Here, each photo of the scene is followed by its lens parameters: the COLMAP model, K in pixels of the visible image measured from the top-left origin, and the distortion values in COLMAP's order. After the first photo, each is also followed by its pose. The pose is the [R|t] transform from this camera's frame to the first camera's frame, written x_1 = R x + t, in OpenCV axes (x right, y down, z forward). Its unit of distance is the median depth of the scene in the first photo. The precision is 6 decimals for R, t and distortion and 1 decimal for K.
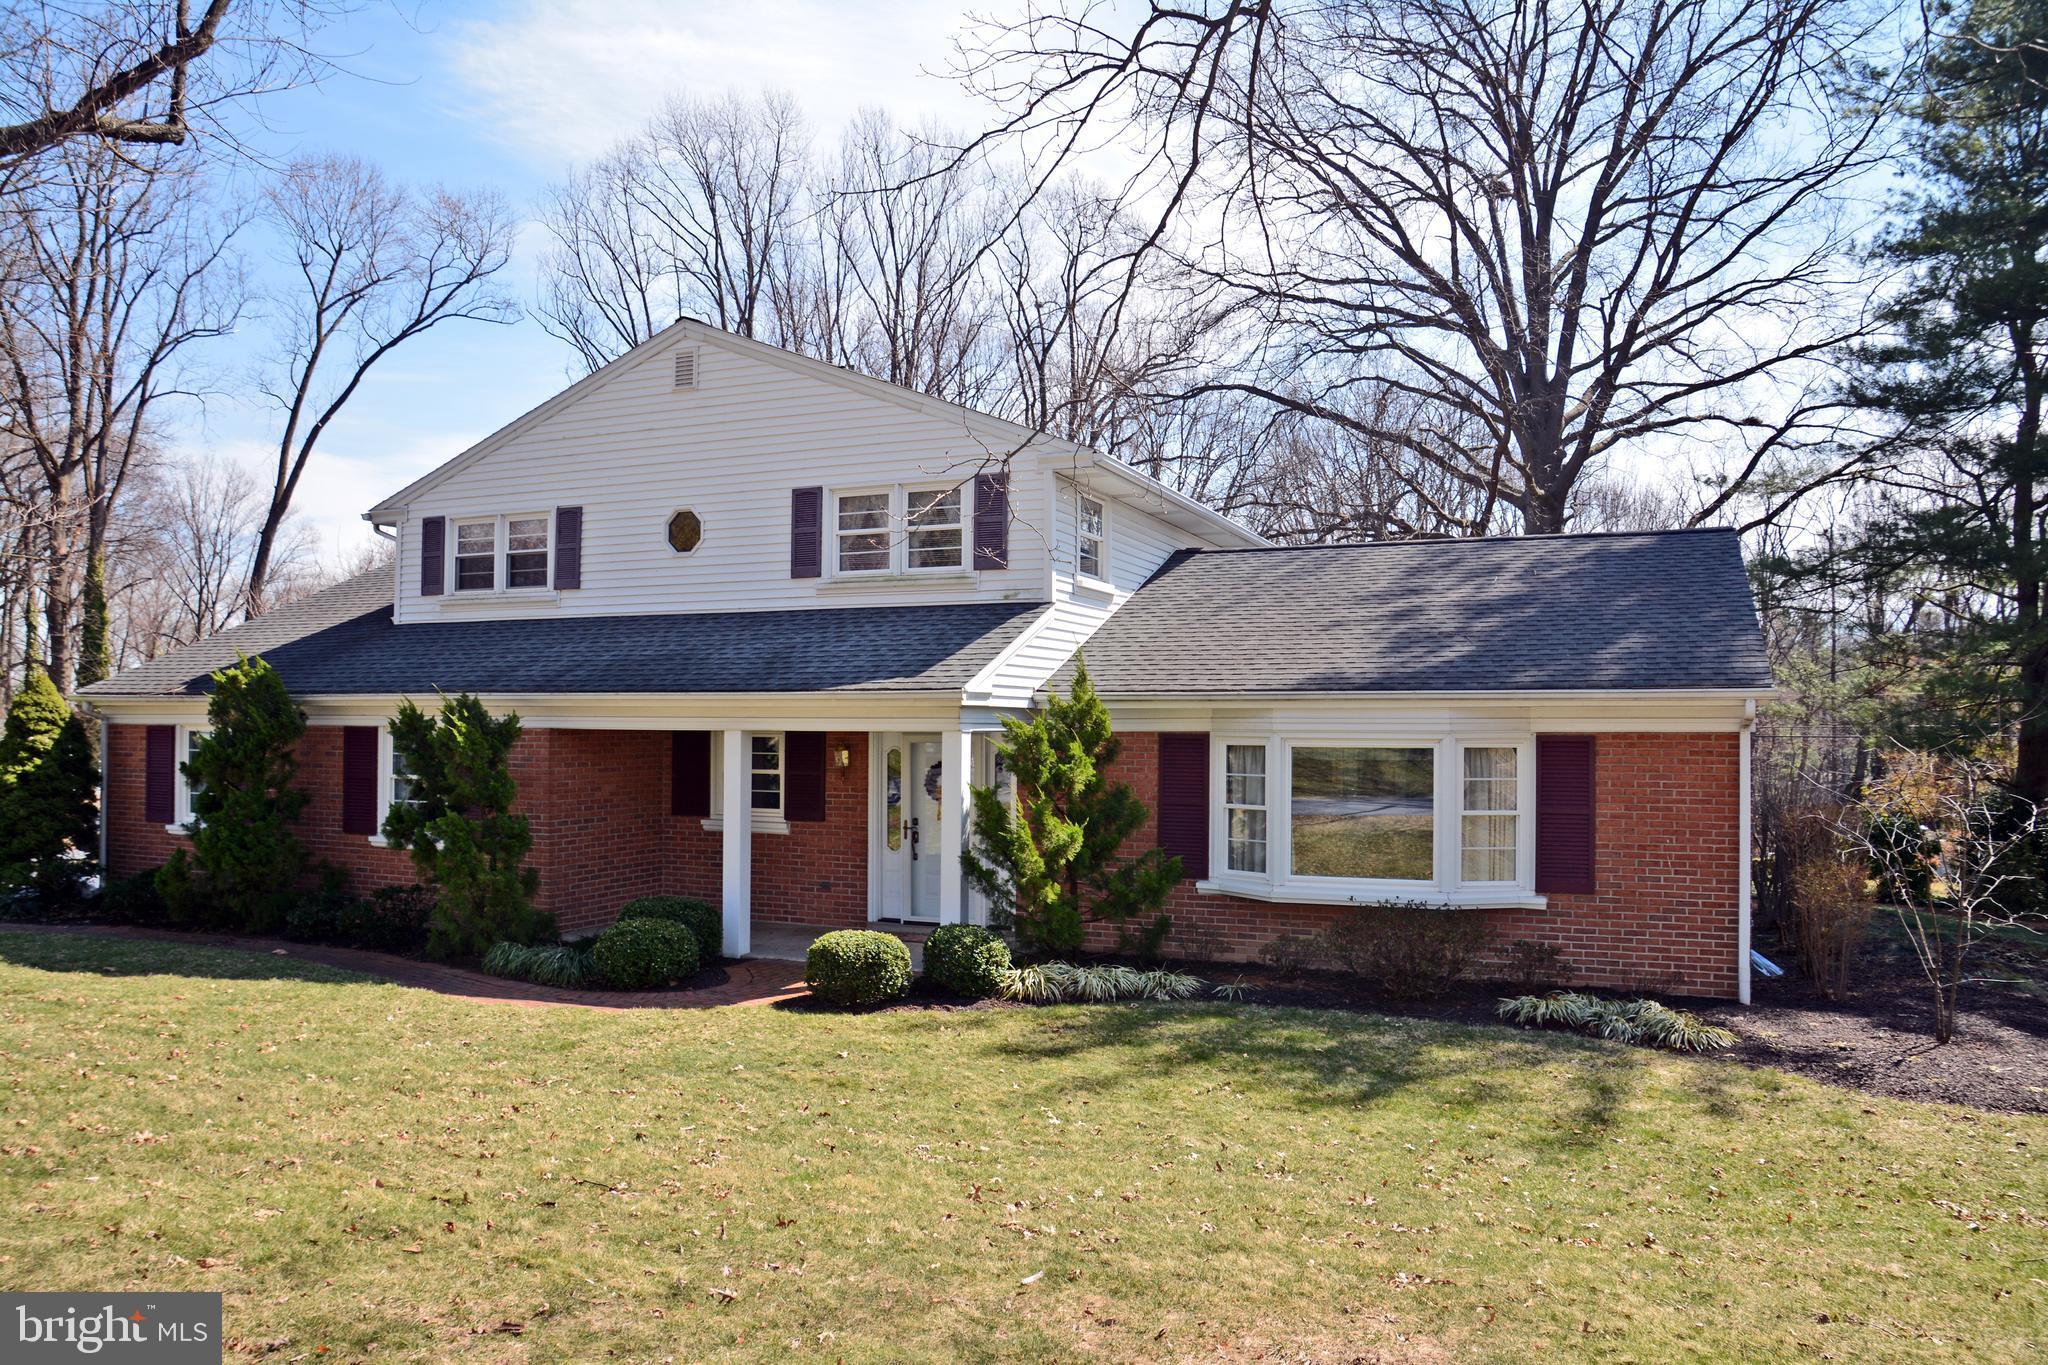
lens RADIAL K [[1453.7, 0, 1024.1], [0, 1453.7, 699.1], [0, 0, 1]] dist [-0.127436, 0.074770]
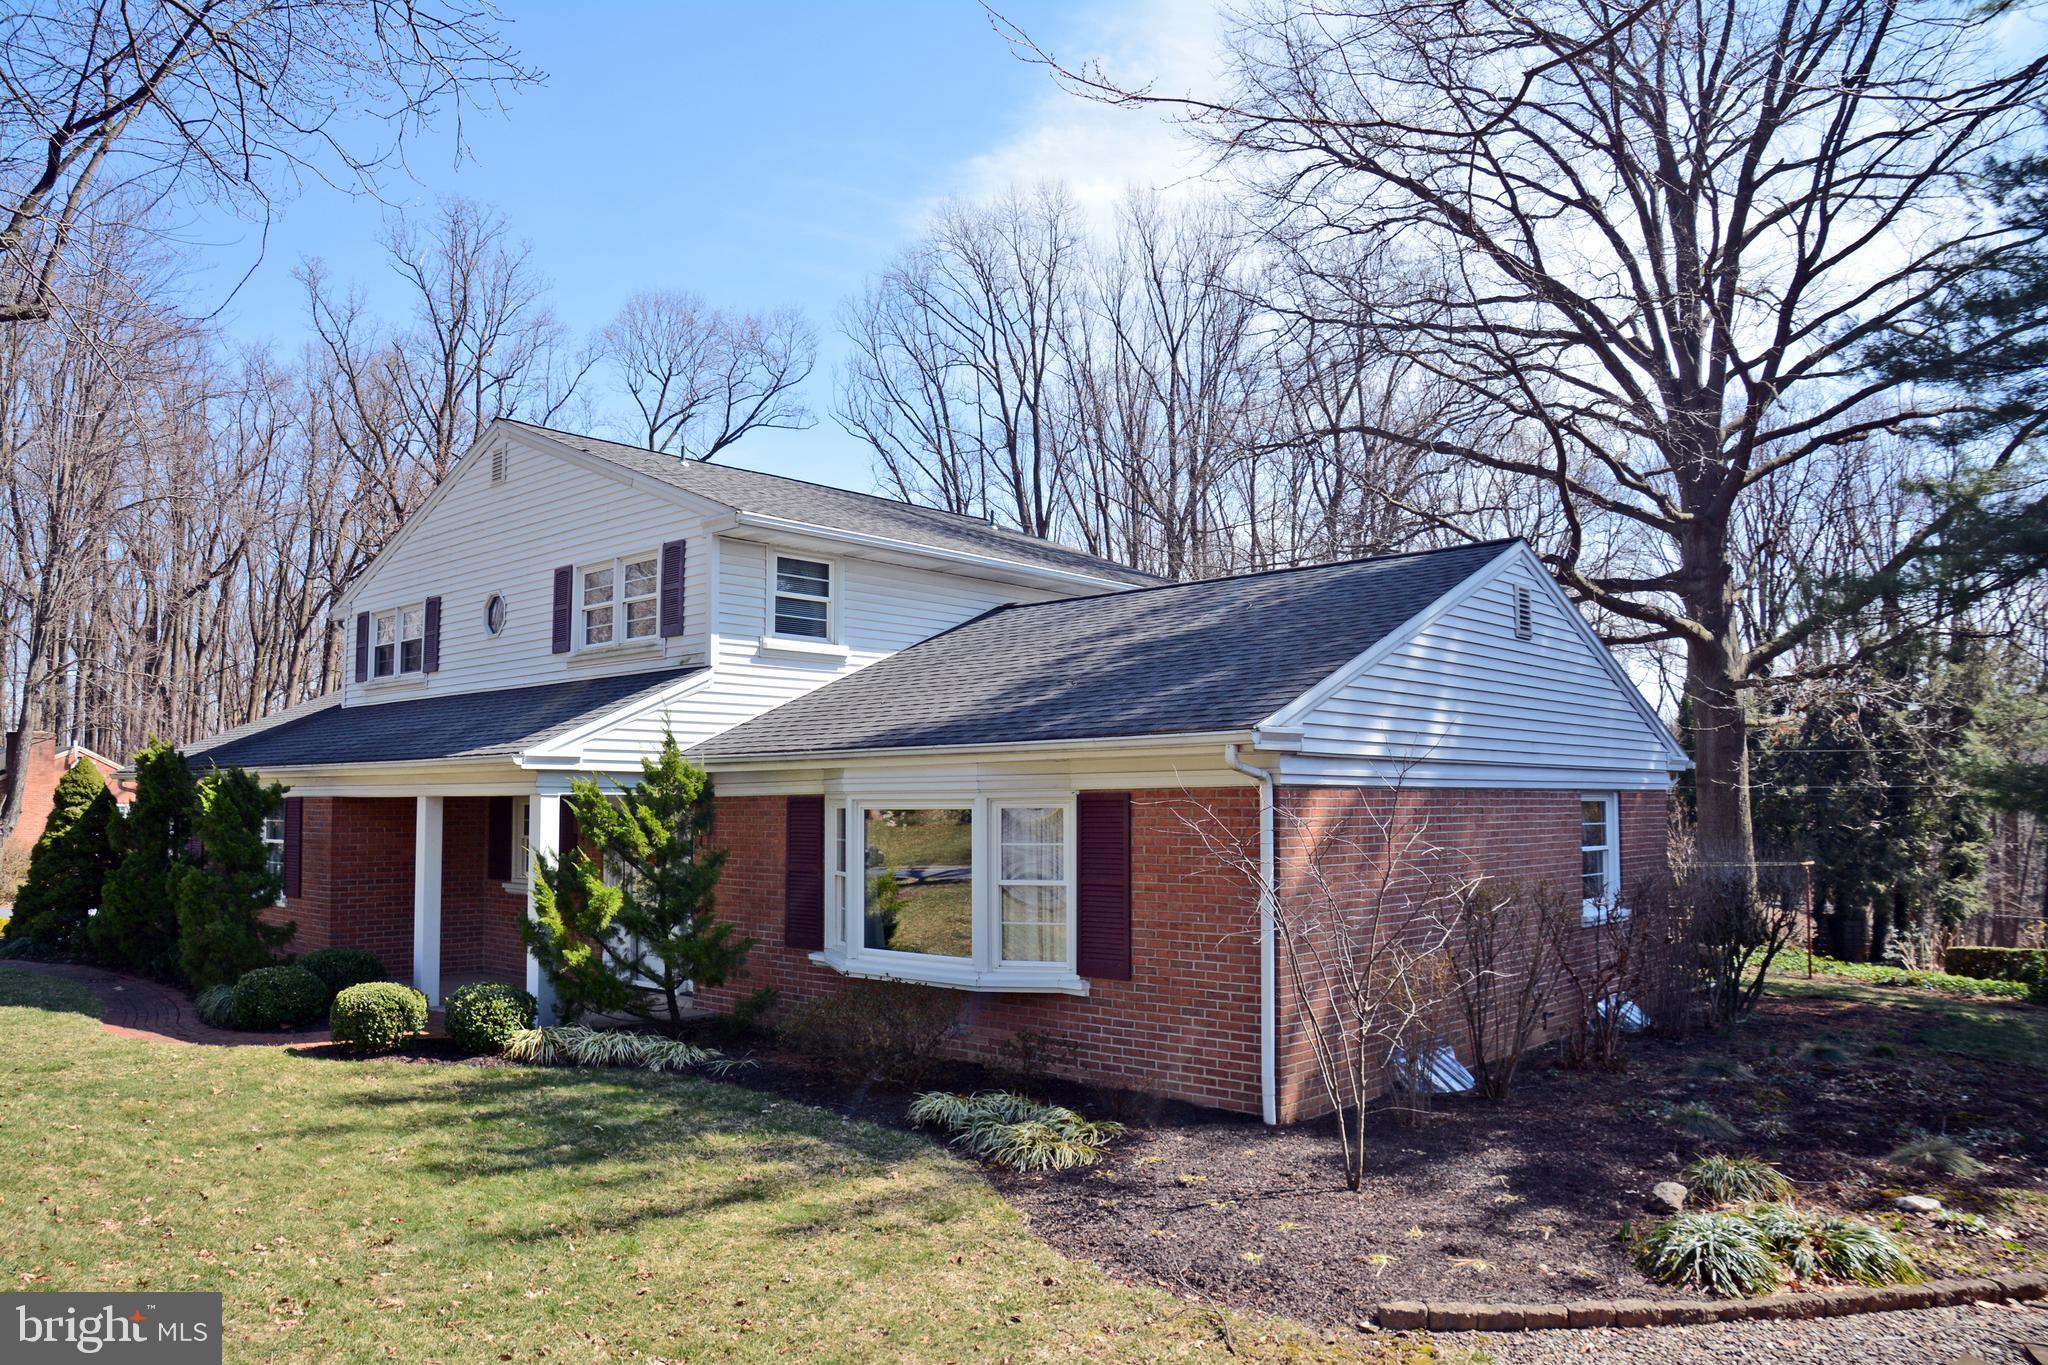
lens RADIAL K [[1458.7, 0, 992.5], [0, 1458.7, 680.1], [0, 0, 1]] dist [-0.115330, 0.056492]
pose [[0.941097, -0.037641, -0.336035, 0.501270], [0.014760, 0.997410, -0.070388, 0.014894], [0.337814, 0.061282, 0.939216, 0.122660]]
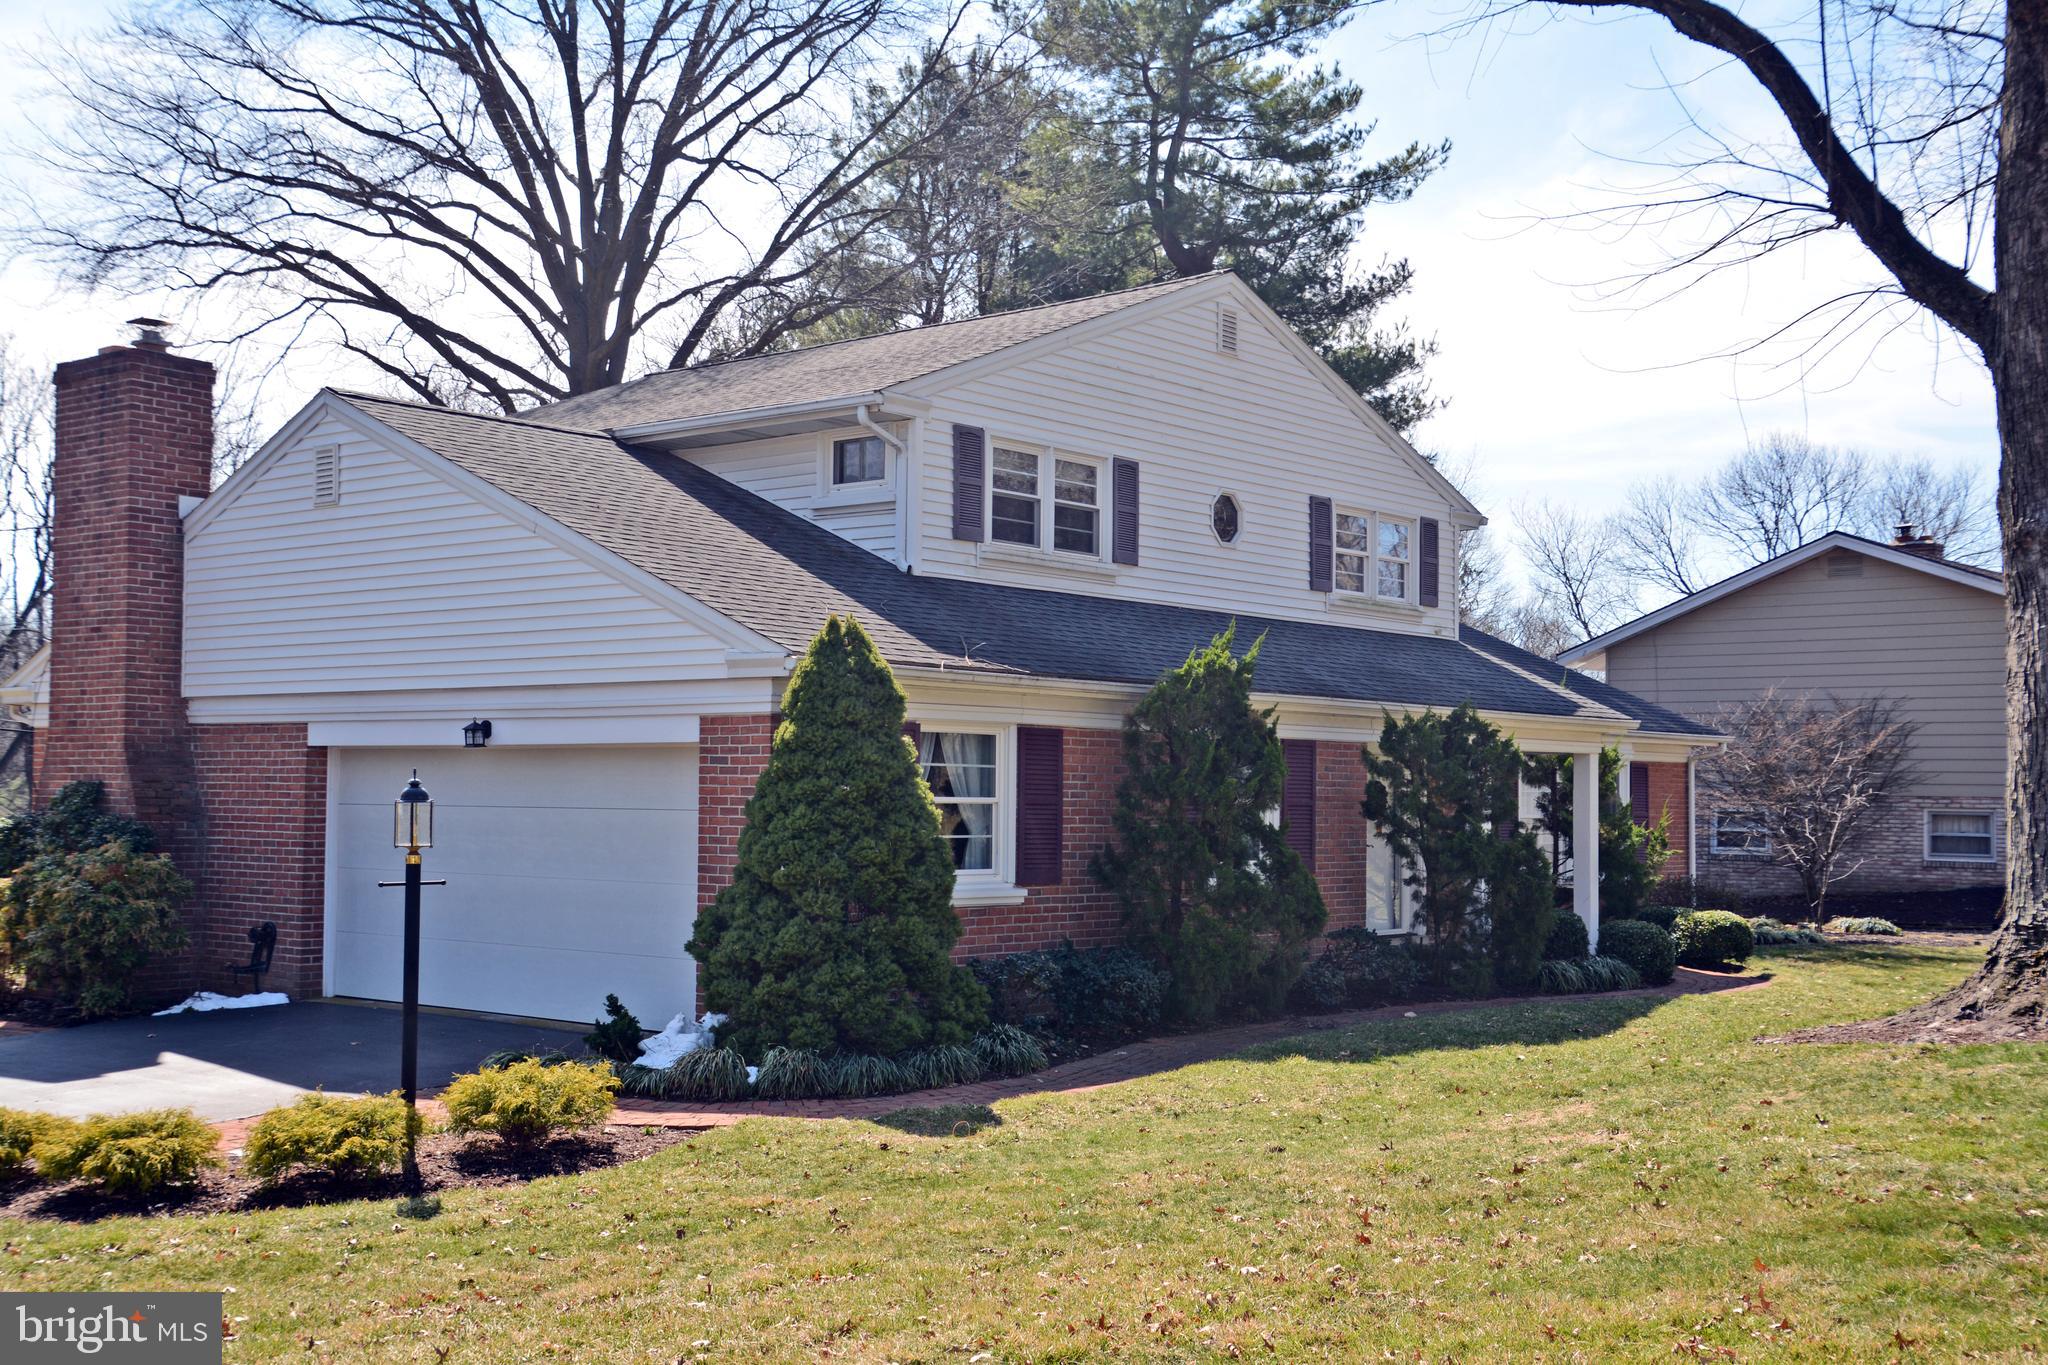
lens RADIAL K [[2247.5, 0, 1028.9], [0, 2247.5, 723.7], [0, 0, 1]] dist [0.039259, 0.267066]
pose [[0.297657, 0.009384, 0.954627, -1.661860], [-0.068017, 0.997619, 0.011401, 0.000589], [-0.952247, -0.068325, 0.297587, 0.740174]]
